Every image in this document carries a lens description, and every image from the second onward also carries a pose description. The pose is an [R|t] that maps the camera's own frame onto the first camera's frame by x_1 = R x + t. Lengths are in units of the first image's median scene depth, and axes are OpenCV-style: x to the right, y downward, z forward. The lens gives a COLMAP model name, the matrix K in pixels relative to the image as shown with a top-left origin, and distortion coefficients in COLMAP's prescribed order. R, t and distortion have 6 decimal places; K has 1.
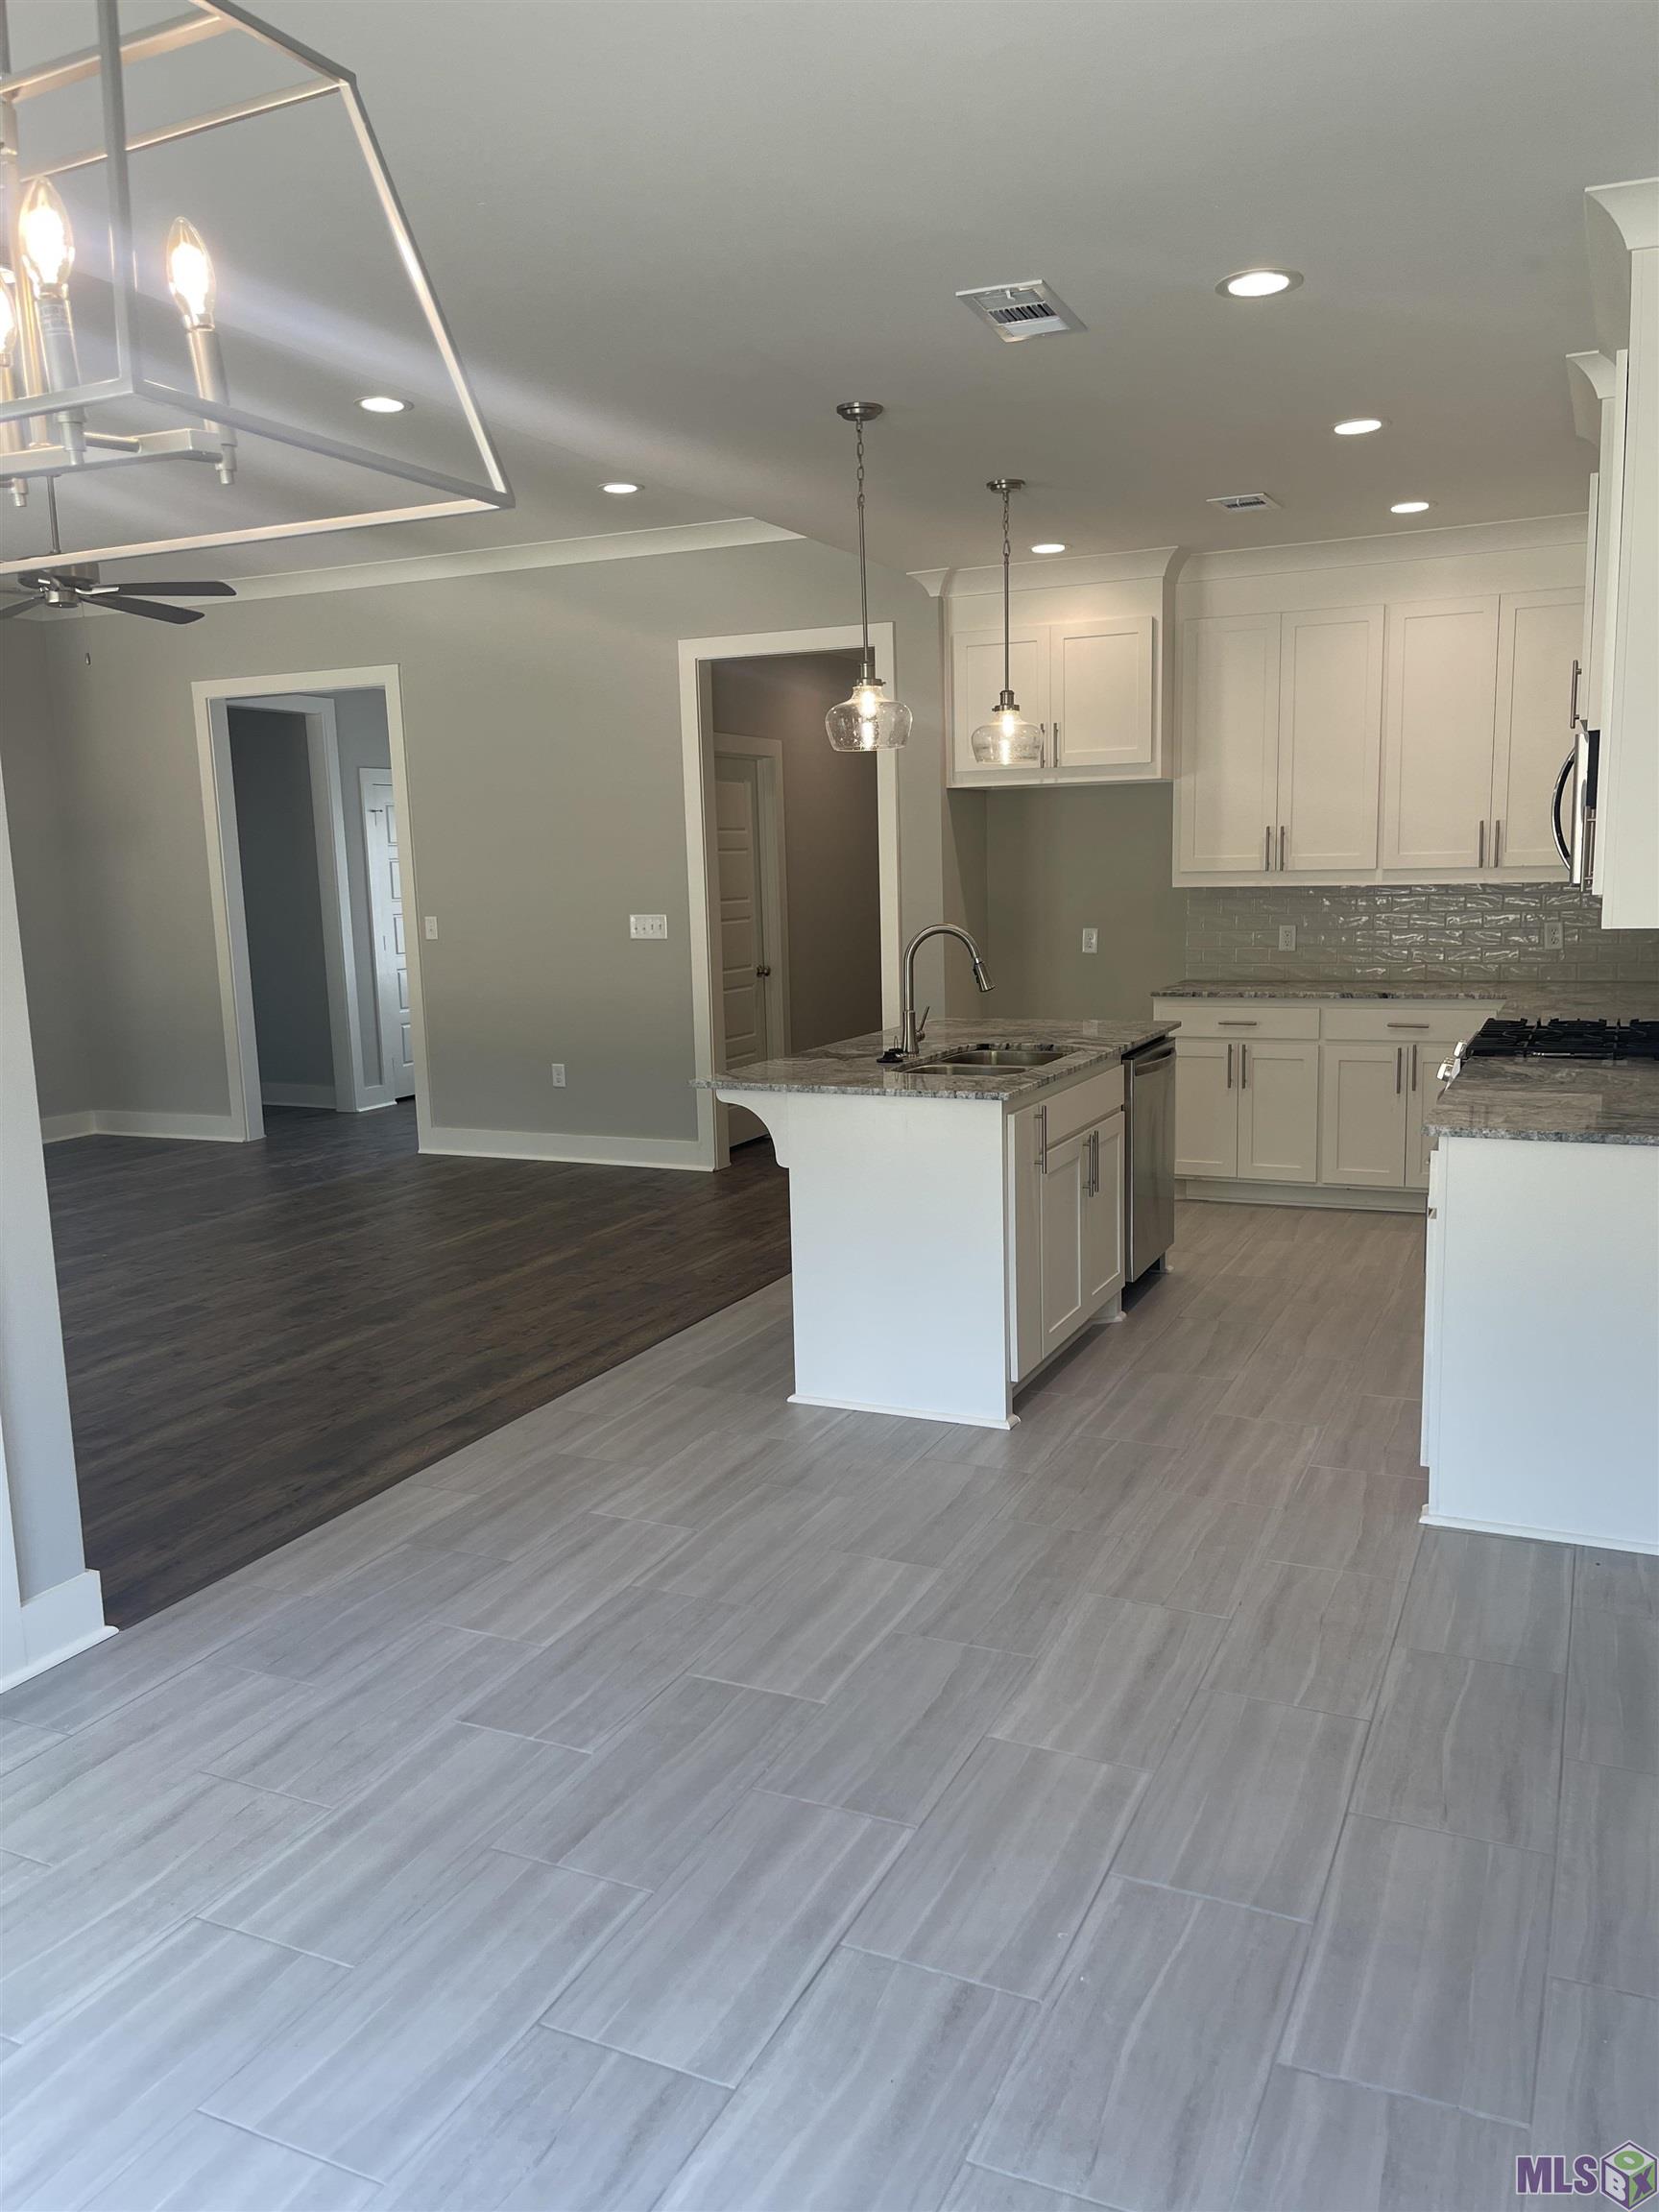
lens RADIAL K [[1649.1, 0, 820.6], [0, 1649.1, 1120.6], [0, 0, 1]] dist [0.061372, -0.067546]
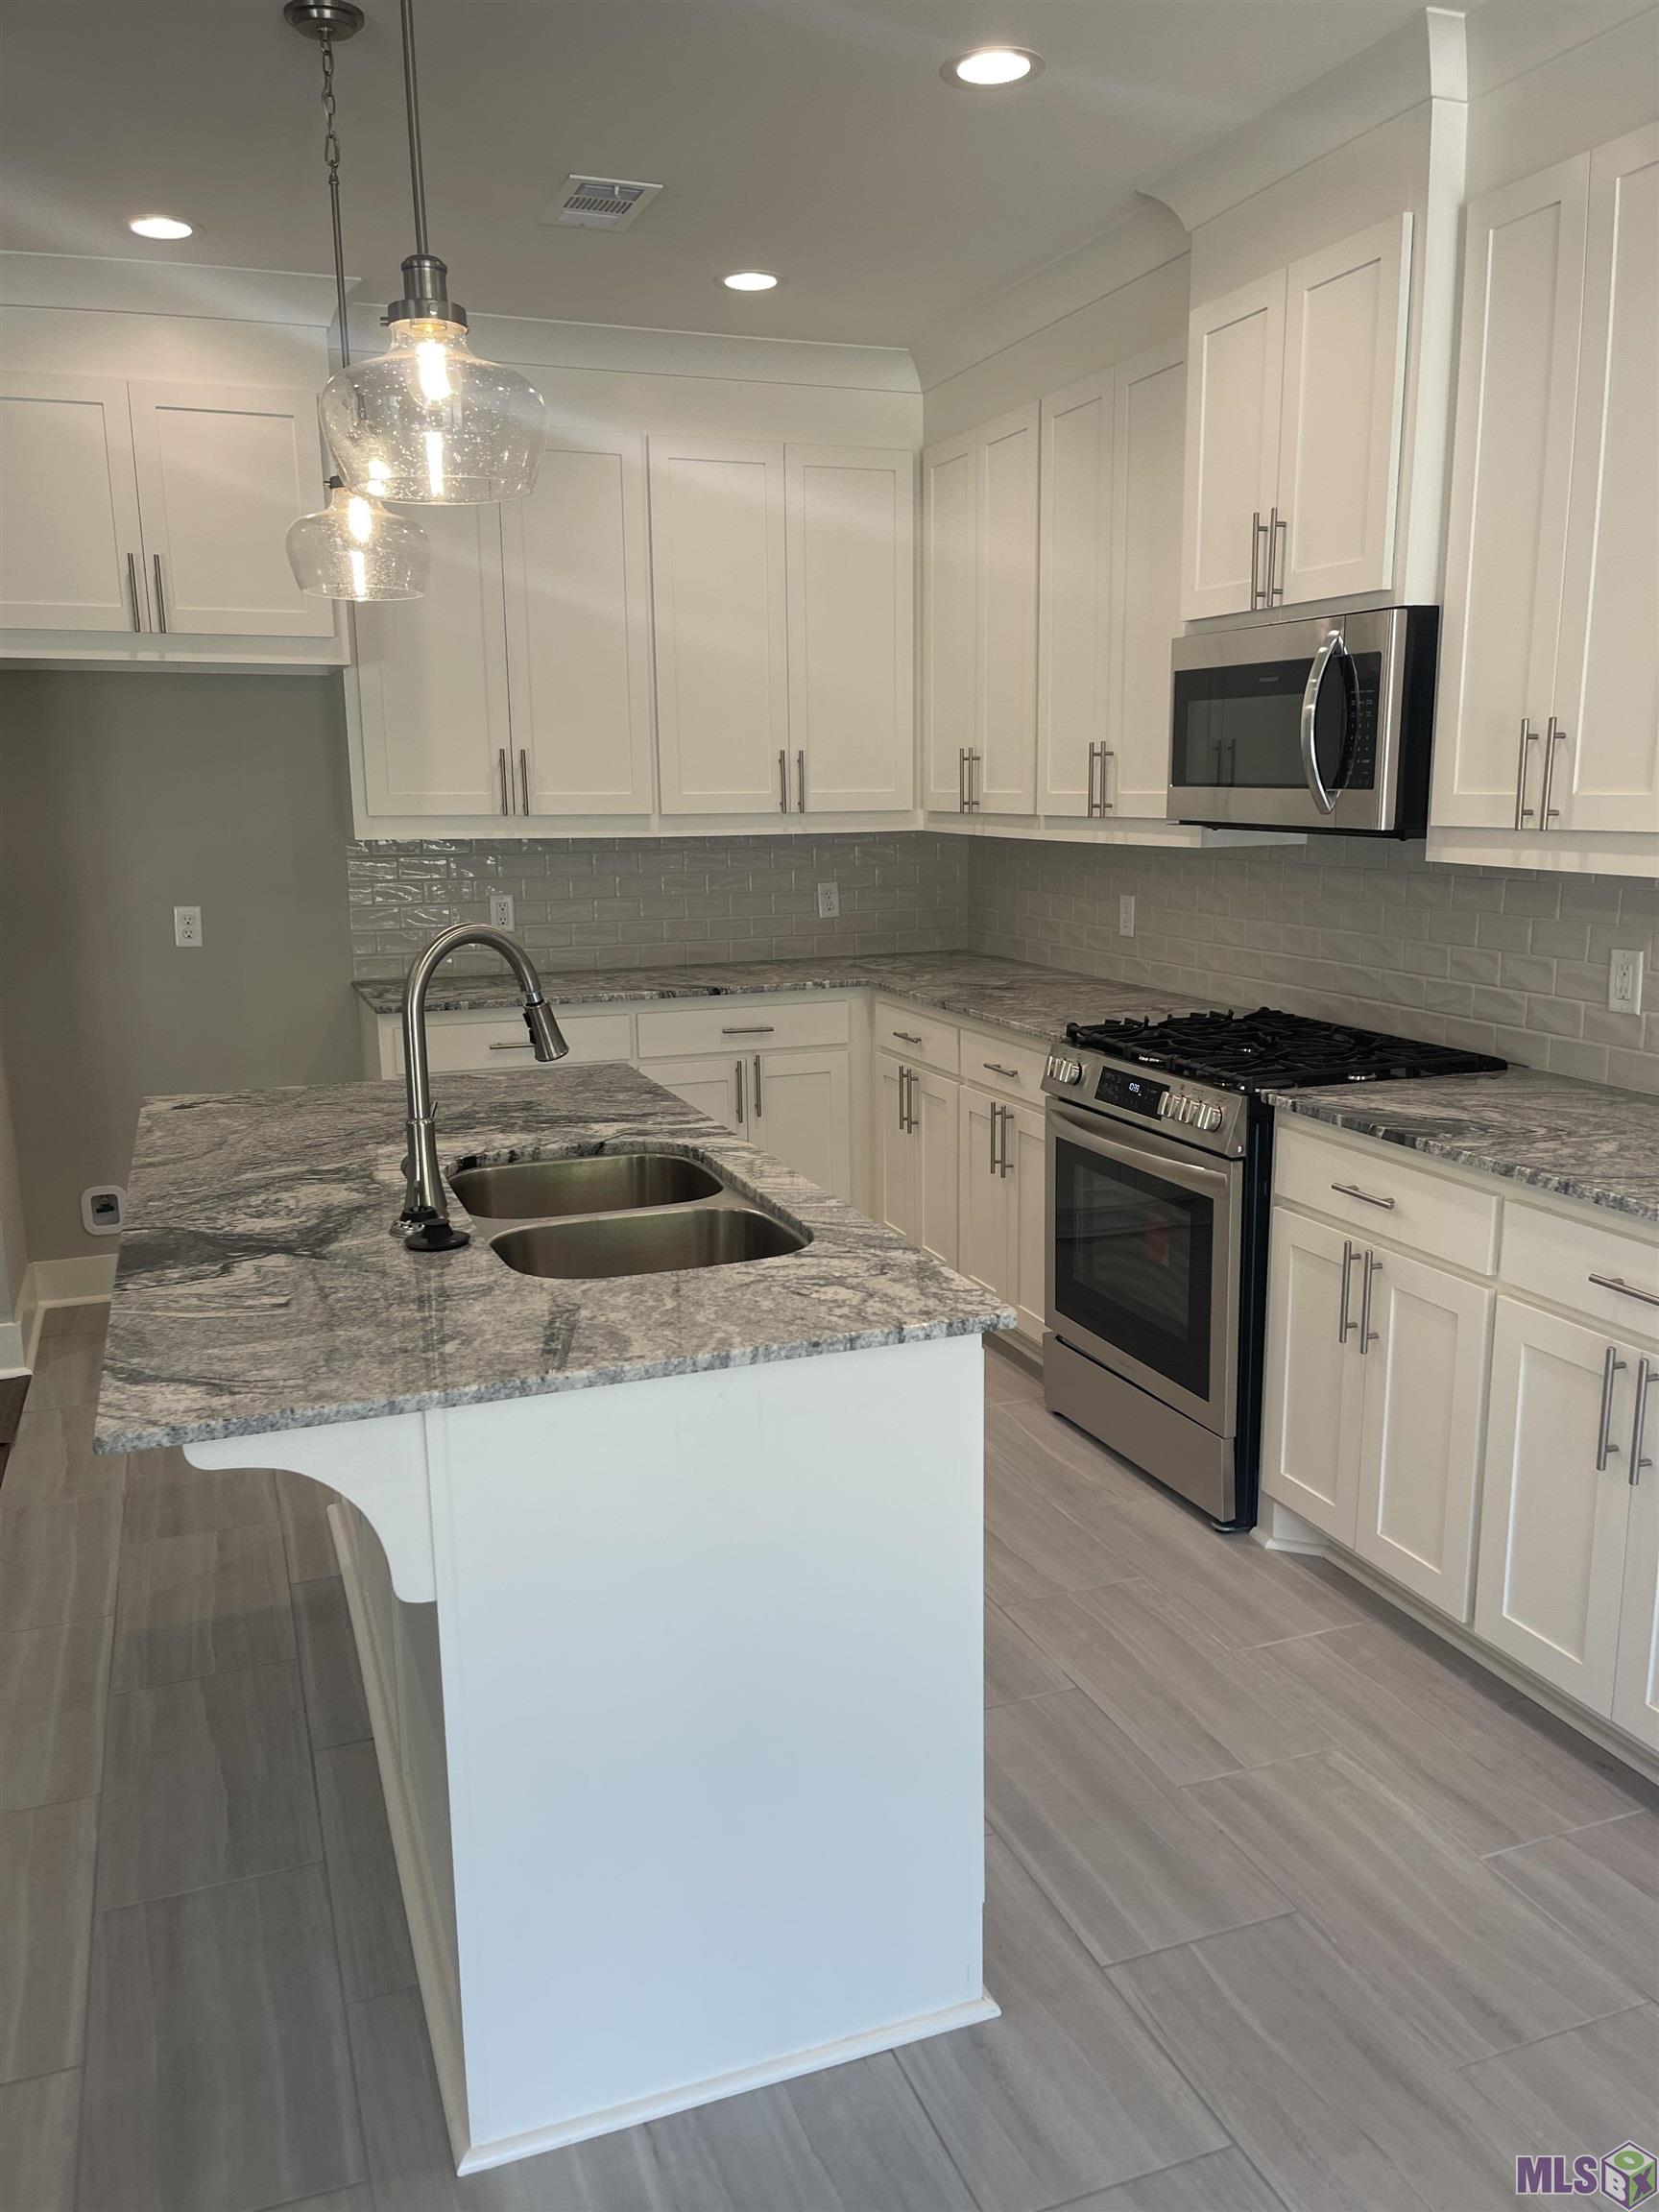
lens RADIAL K [[1661.4, 0, 832.3], [0, 1661.4, 1122.6], [0, 0, 1]] dist [0.072558, -0.131436]
pose [[0.695187, -0.126795, 0.707558, -0.156204], [0.106643, 0.991620, 0.072920, -0.071965], [-0.710874, 0.024763, 0.702883, 0.499684]]
